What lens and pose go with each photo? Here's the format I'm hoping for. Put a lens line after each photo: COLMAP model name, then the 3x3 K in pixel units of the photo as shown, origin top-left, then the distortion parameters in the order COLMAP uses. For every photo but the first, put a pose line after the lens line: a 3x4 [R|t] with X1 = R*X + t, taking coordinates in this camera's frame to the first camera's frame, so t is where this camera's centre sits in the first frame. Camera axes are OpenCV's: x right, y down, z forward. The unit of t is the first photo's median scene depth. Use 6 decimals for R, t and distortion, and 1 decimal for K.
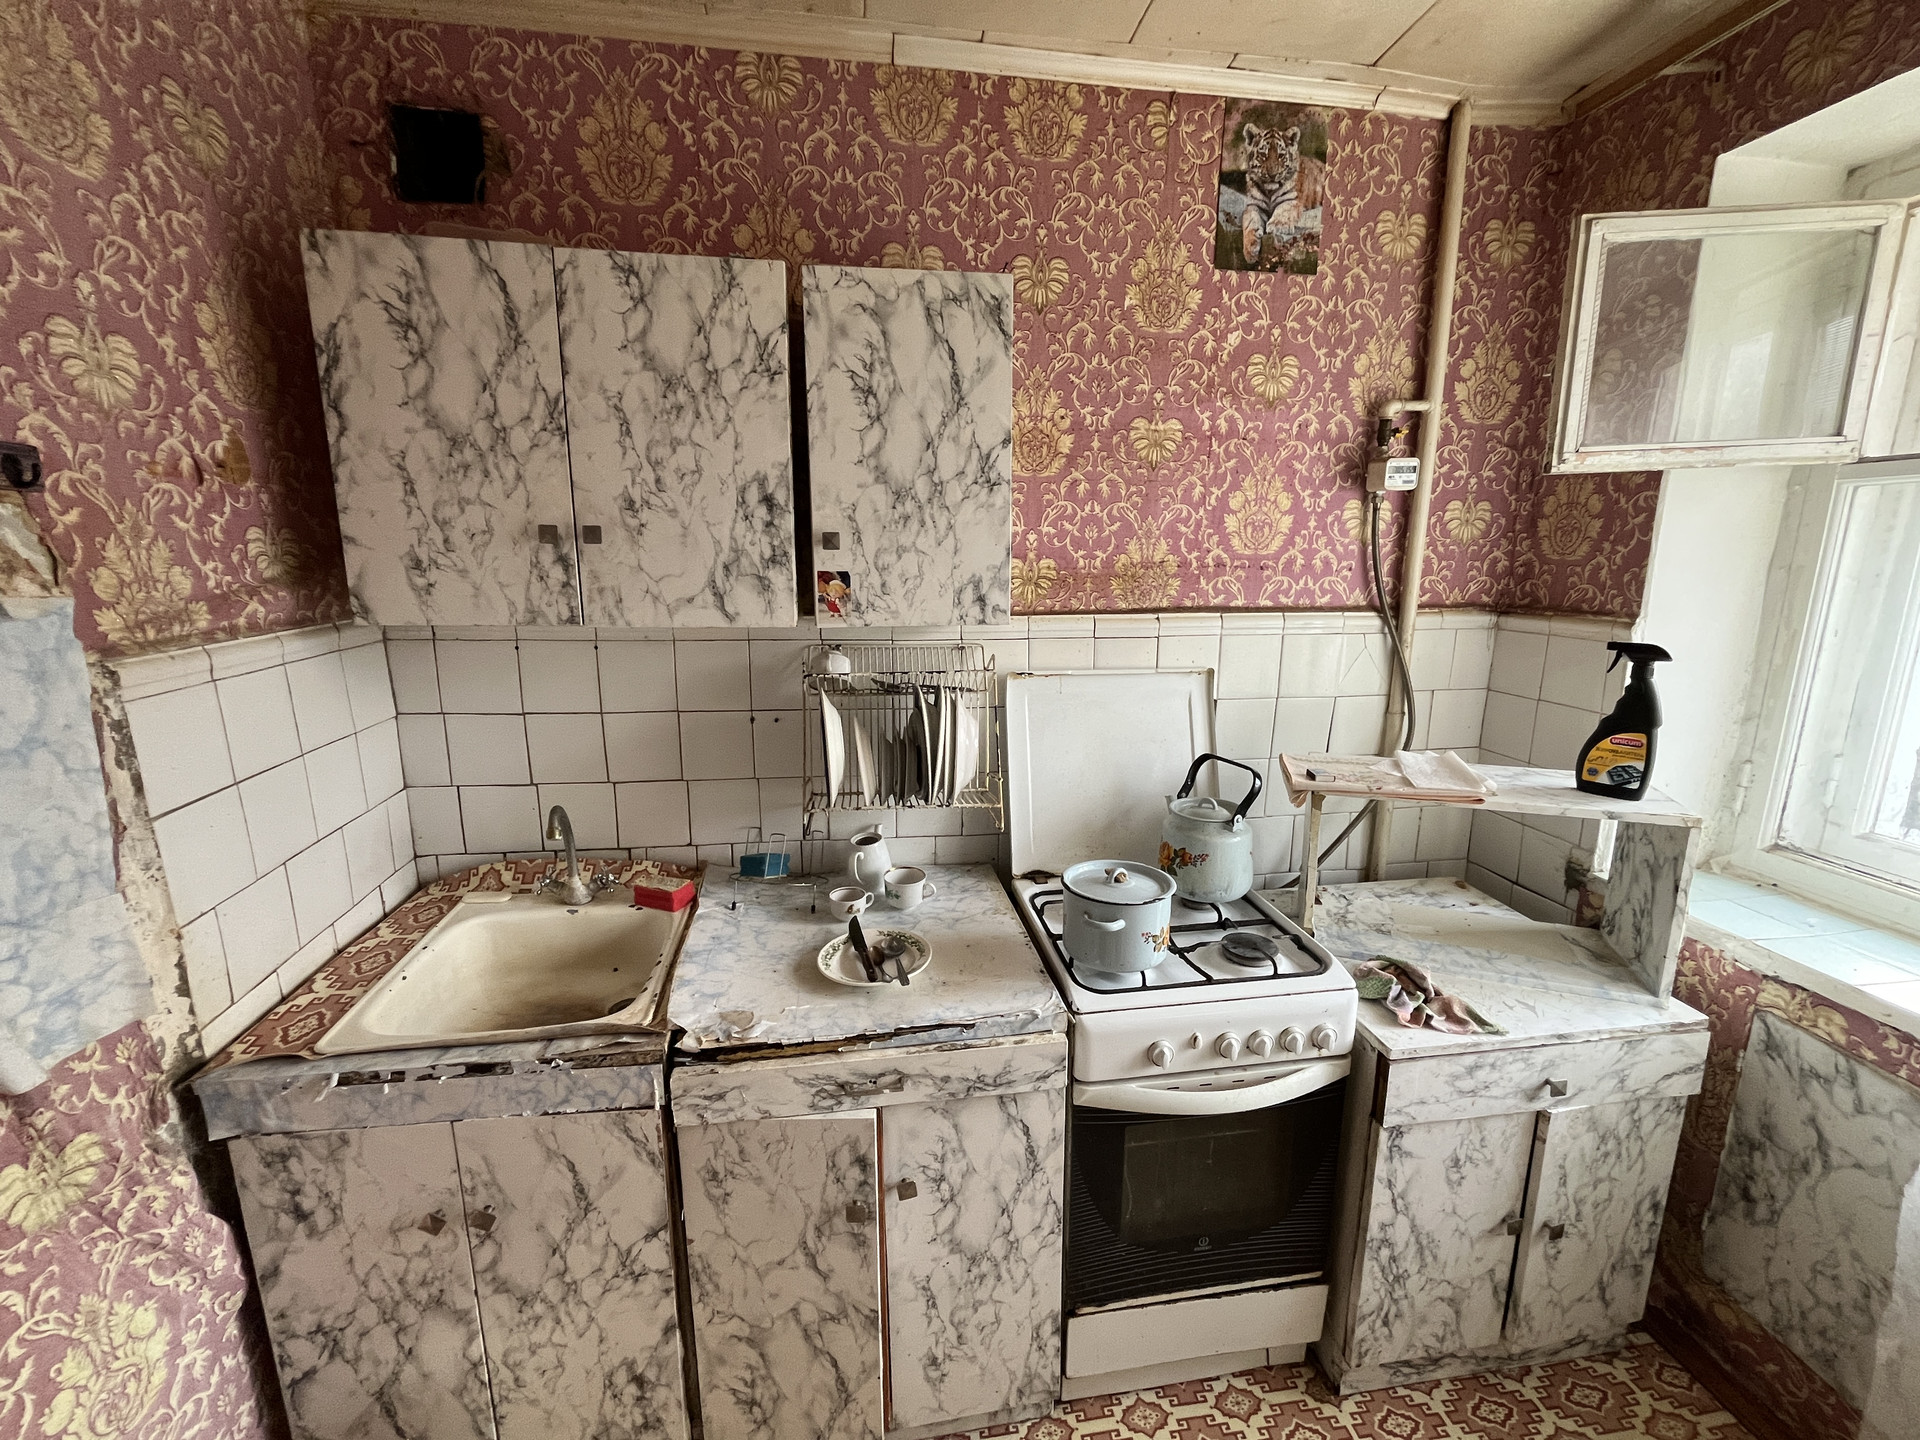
lens RADIAL K [[786.1, 0, 957.1], [0, 786.1, 716.0], [0, 0, 1]] dist [0.005735, -0.000818]
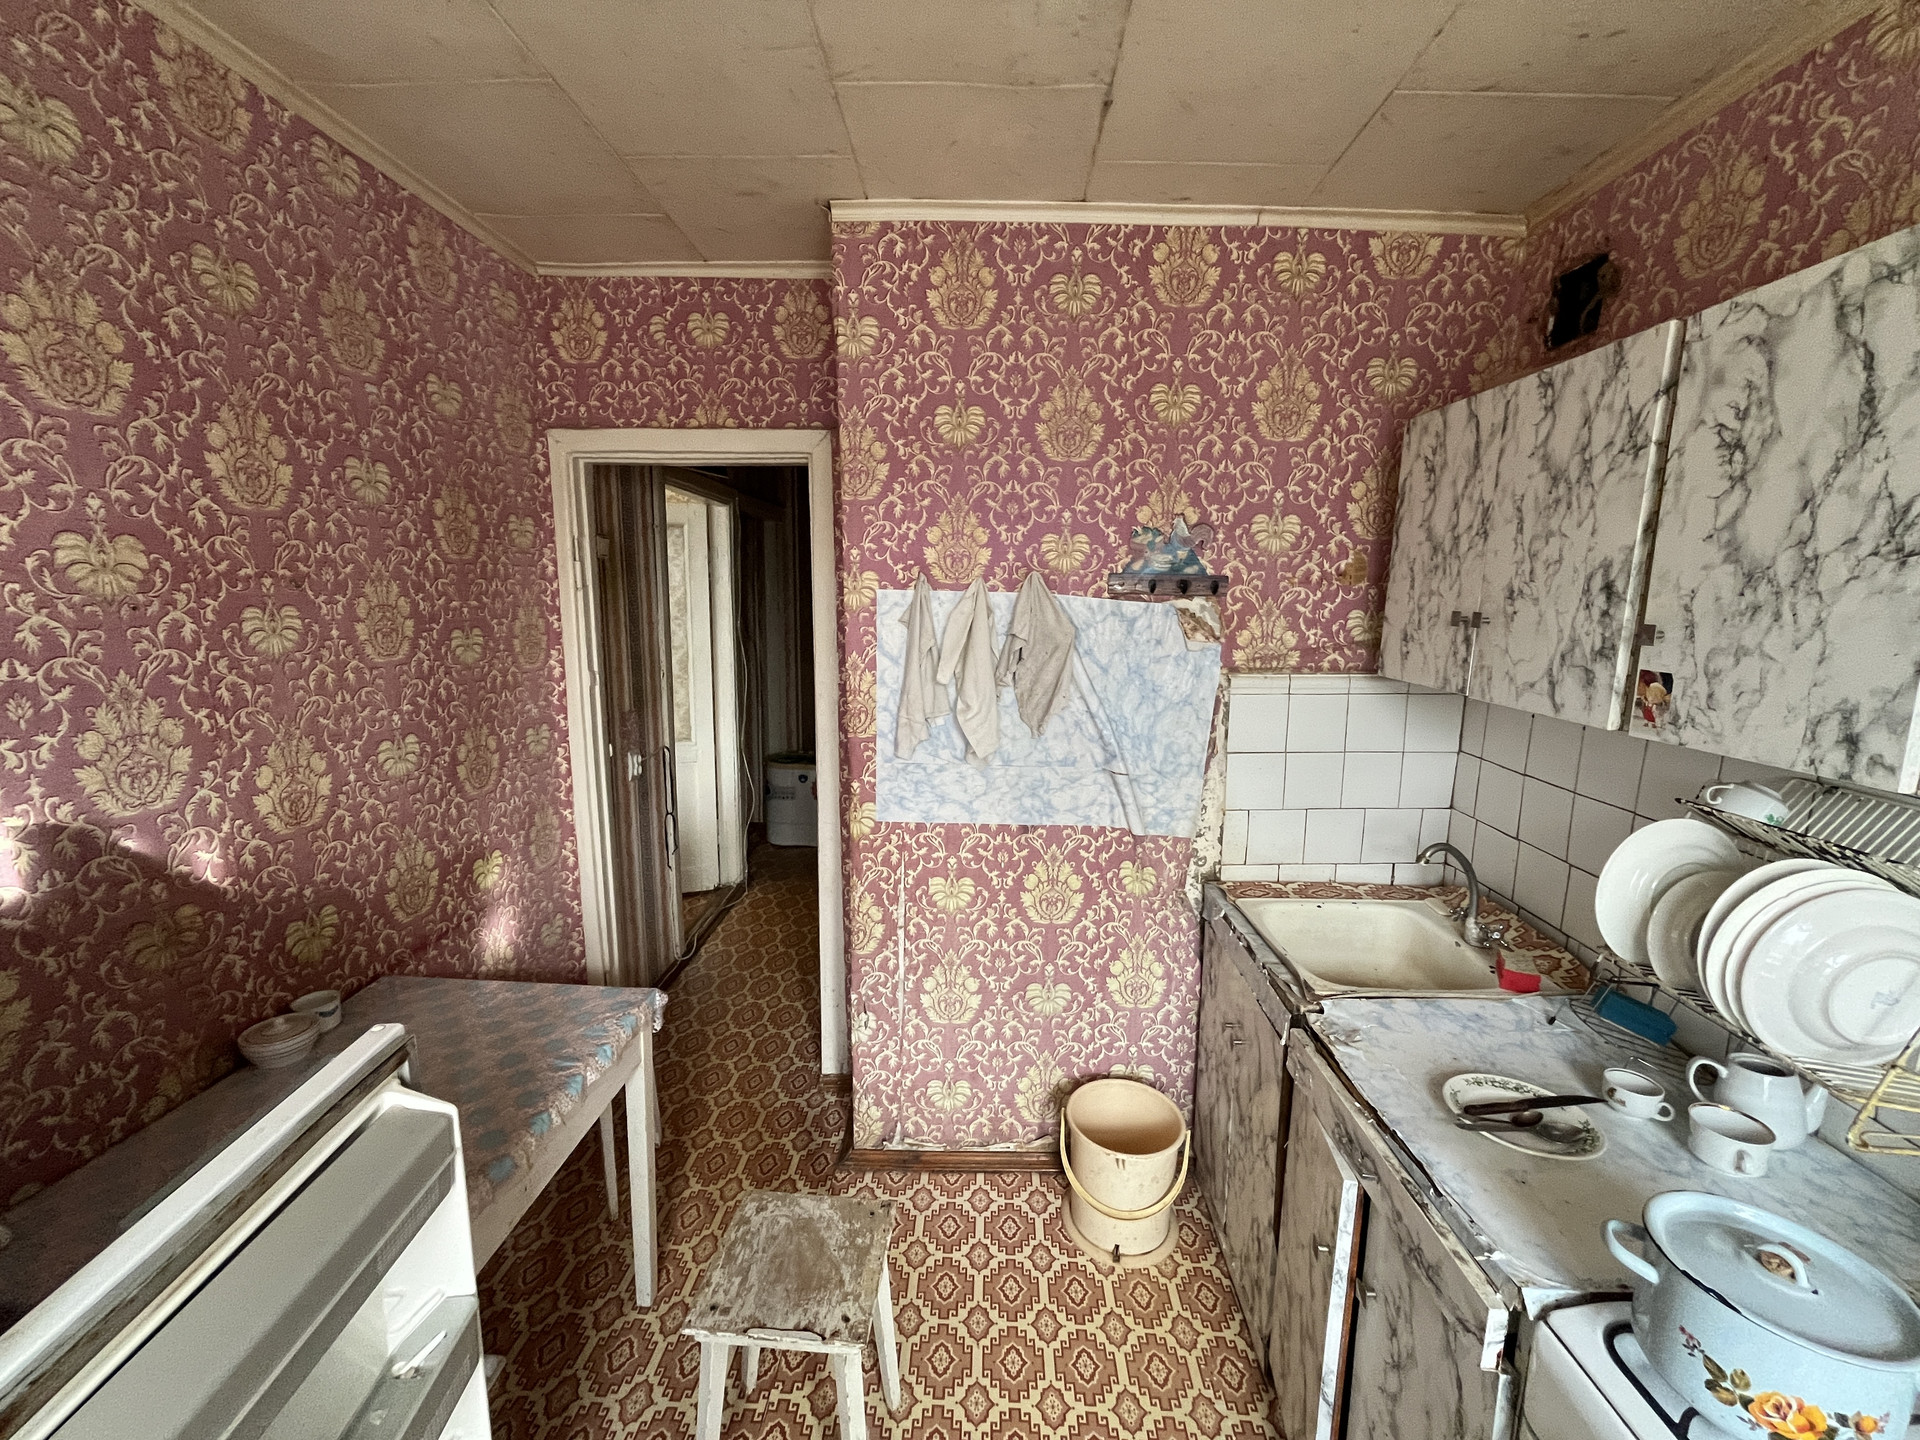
lens RADIAL K [[786.1, 0, 961.6], [0, 786.1, 716.5], [0, 0, 1]] dist [0.005735, -0.000818]
pose [[-0.169477, 0.149675, -0.974102, 0.815630], [-0.218446, 0.958109, 0.185224, -0.142249], [0.961020, 0.244180, -0.129681, 0.452793]]
